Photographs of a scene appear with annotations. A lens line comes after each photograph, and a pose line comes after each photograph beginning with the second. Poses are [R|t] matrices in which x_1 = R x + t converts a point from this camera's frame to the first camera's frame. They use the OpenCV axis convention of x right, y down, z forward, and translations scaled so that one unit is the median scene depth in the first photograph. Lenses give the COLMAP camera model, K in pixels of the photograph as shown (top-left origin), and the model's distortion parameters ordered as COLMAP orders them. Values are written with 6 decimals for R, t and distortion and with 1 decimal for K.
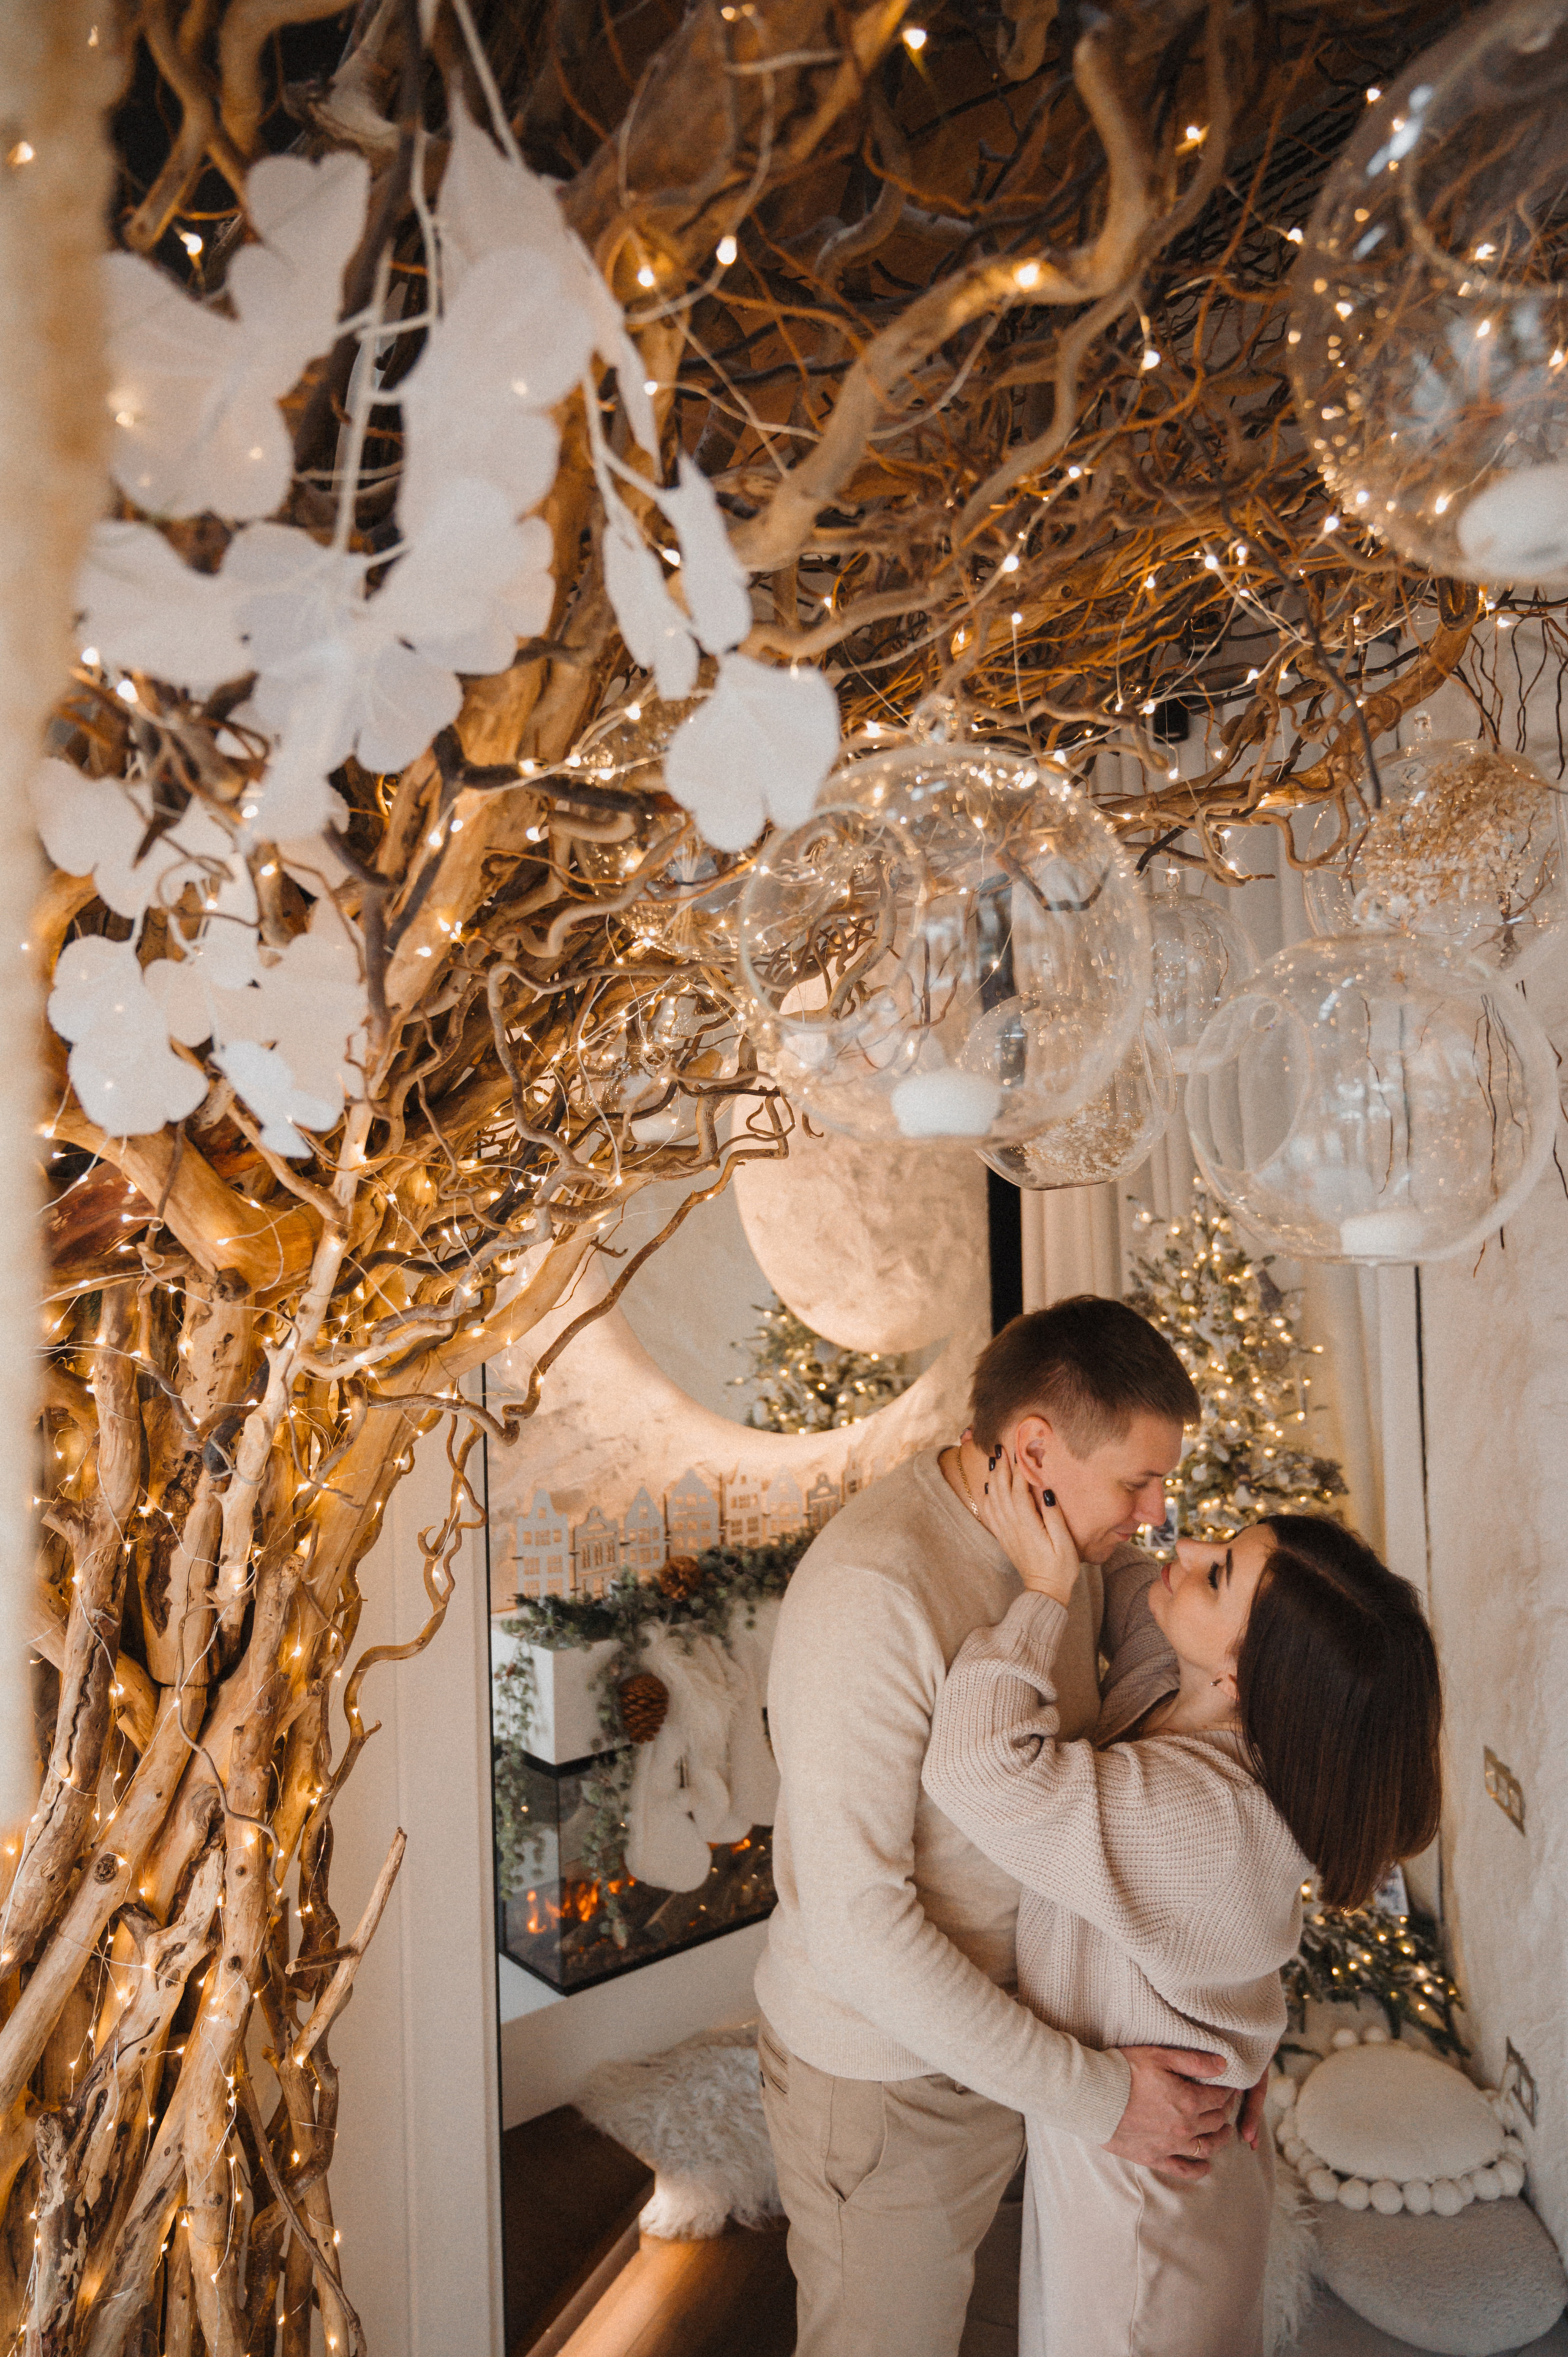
lens RADIAL K [[1577.8, 0, 747.2], [0, 1577.8, 1223.5], [0, 0, 1]] dist [-0.007640, 0.019411]
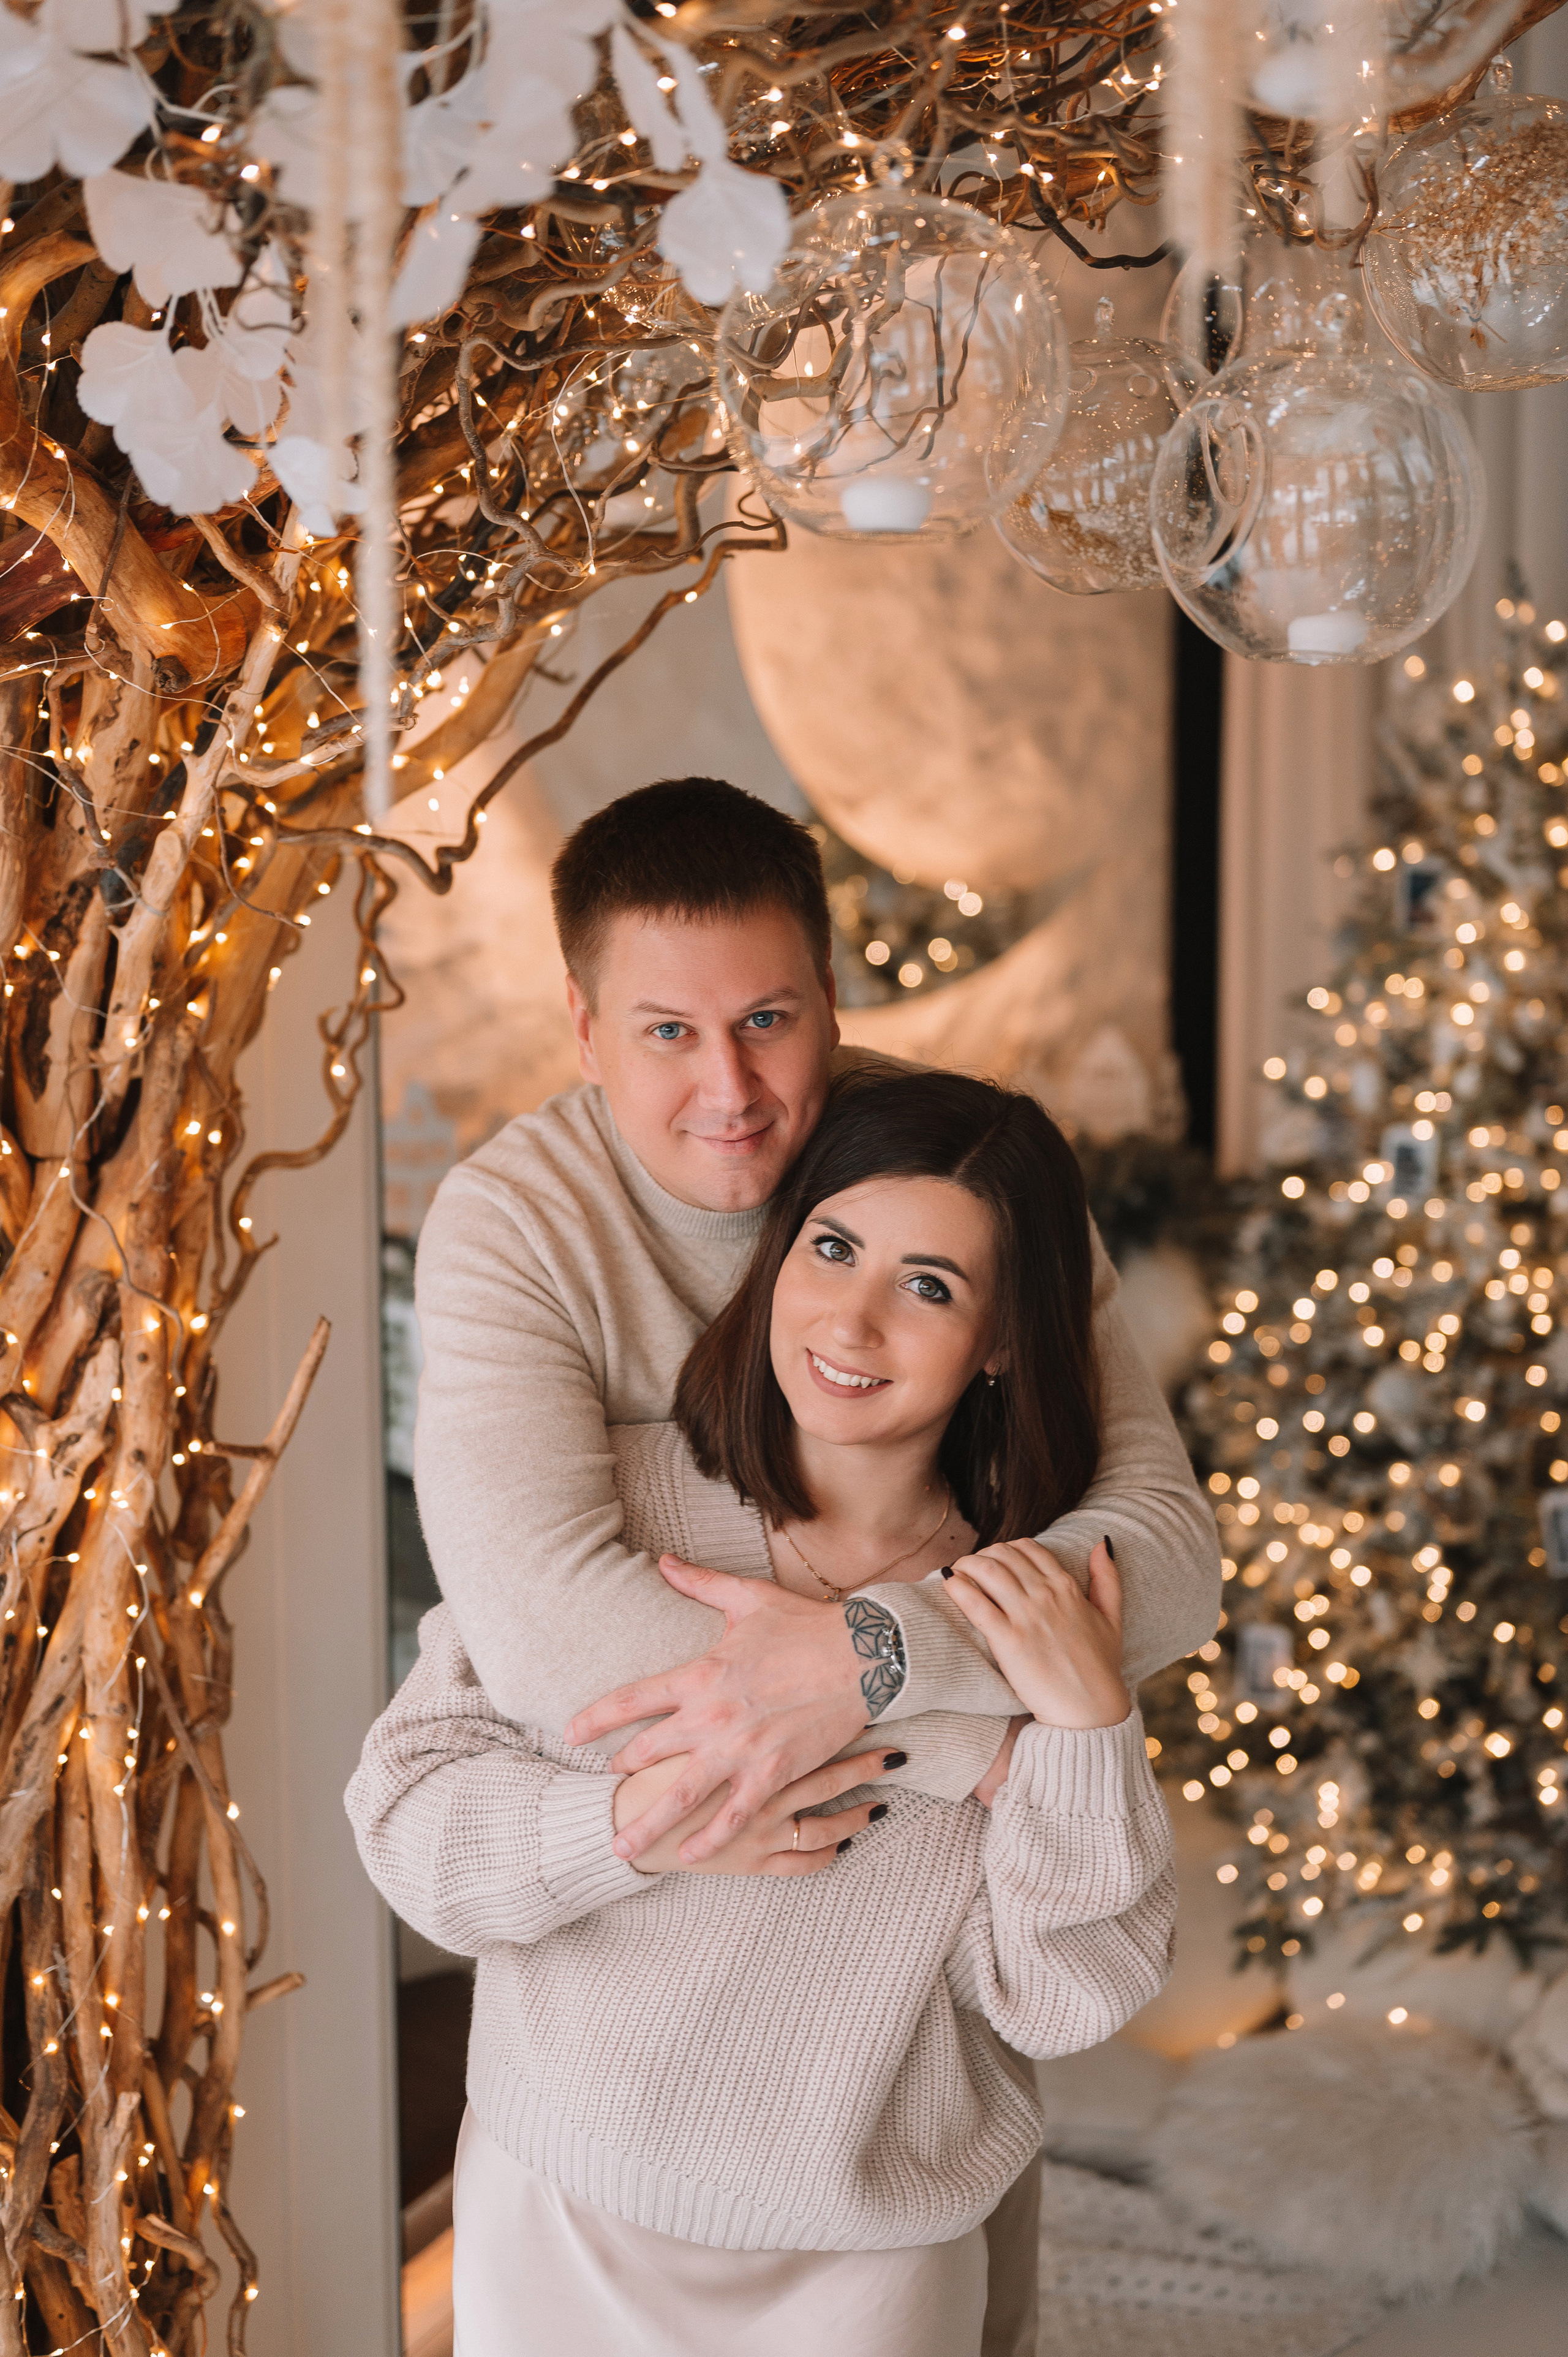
lens RADIAL K [[3325.4, 0, 787.0], [0, 3325.4, 1174.2], [0, 0, 1]] dist [0.013965, 0.000000]
pose [[0.999703, 0.022927, 0.008279, 0.019837], [-0.023872, 0.989540, 0.142272, 0.033657], [-0.004931, -0.142427, 0.989793, -0.772106]]
